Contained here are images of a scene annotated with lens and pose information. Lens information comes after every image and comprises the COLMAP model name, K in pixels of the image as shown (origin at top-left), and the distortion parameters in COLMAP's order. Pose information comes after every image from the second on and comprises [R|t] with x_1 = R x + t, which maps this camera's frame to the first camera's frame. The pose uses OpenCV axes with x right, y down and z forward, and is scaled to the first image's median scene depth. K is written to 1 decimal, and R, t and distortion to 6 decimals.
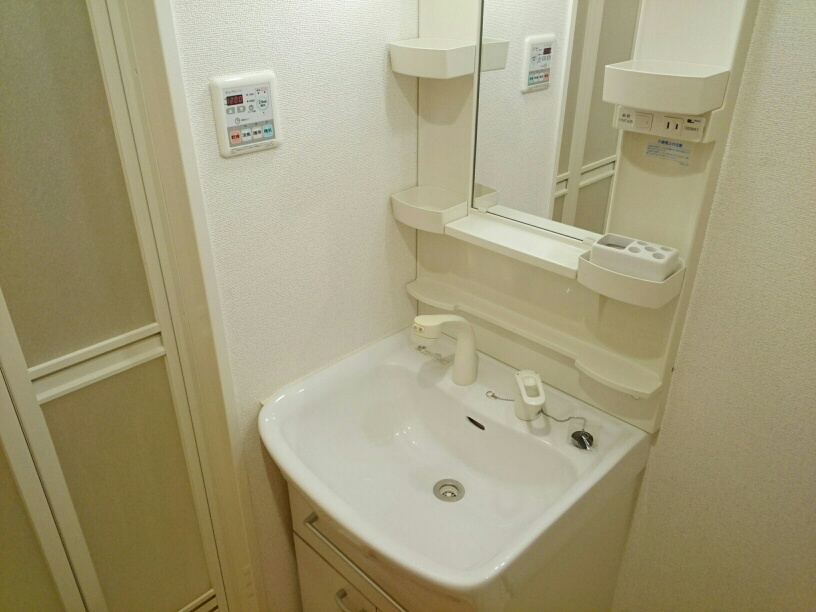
lens RADIAL K [[647.1, 0, 407.2], [0, 647.1, 305.6], [0, 0, 1]] dist [0.014588, 0.003920]
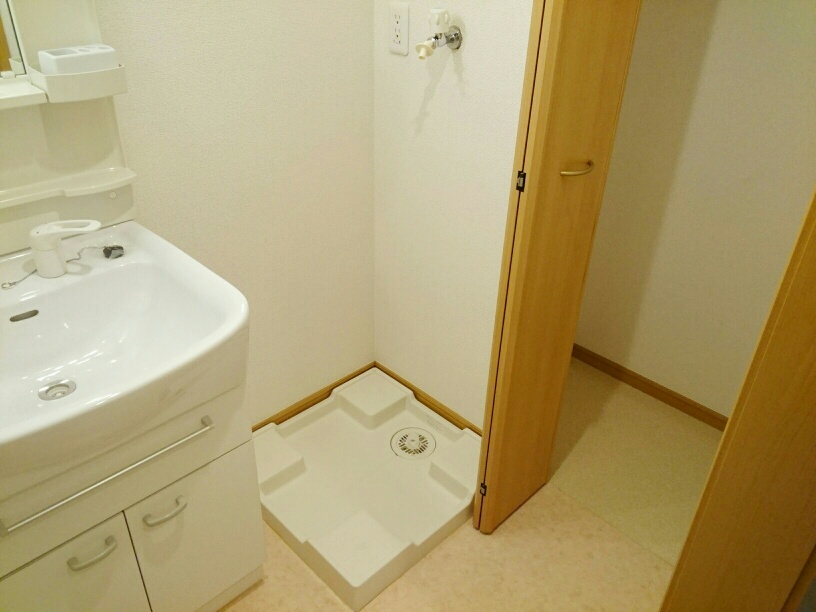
lens RADIAL K [[647.1, 0, 406.7], [0, 647.1, 306.2], [0, 0, 1]] dist [0.014588, 0.003920]
pose [[-0.002034, -0.519829, 0.854268, -0.731954], [0.448972, 0.762854, 0.465272, -0.016179], [-0.893543, 0.384489, 0.231837, 0.319116]]
